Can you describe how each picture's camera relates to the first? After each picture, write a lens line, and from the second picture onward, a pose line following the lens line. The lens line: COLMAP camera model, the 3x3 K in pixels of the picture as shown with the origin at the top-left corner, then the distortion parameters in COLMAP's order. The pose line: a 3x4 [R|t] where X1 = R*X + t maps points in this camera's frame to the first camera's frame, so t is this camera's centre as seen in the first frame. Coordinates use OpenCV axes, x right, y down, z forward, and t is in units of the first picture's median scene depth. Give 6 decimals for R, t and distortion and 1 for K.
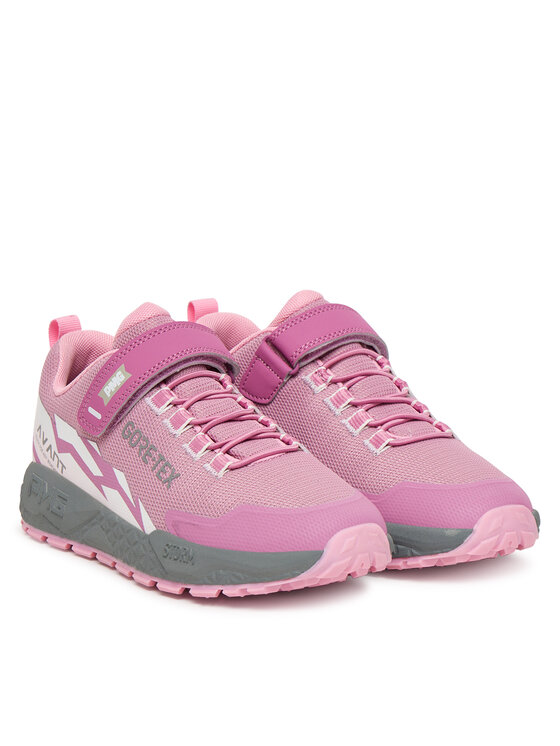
lens RADIAL K [[2201.6, 0, 280.0], [0, 2201.6, 373.9], [0, 0, 1]] dist [0.149975, 0.000000]
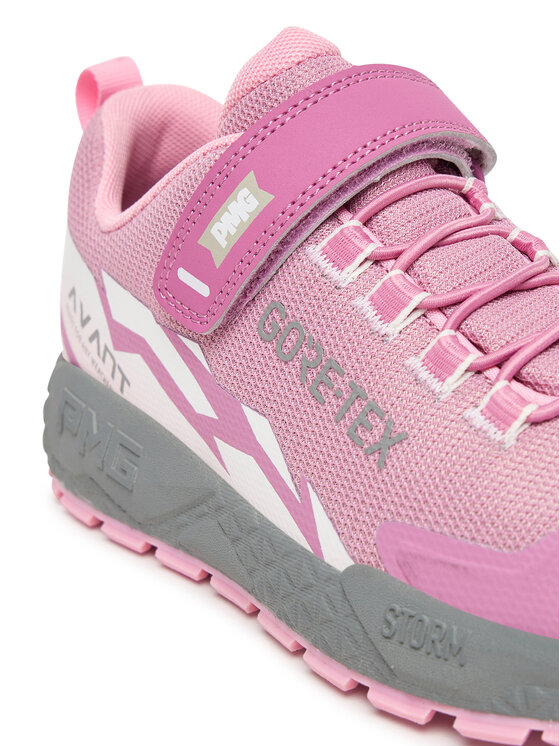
lens RADIAL K [[1939.9, 0, 276.3], [0, 1939.9, 376.6], [0, 0, 1]] dist [-0.043015, 0.000000]
pose [[0.998898, -0.045612, -0.011082, -0.063796], [0.046790, 0.986373, 0.157732, -0.024781], [0.003737, -0.158077, 0.987420, 0.609726]]
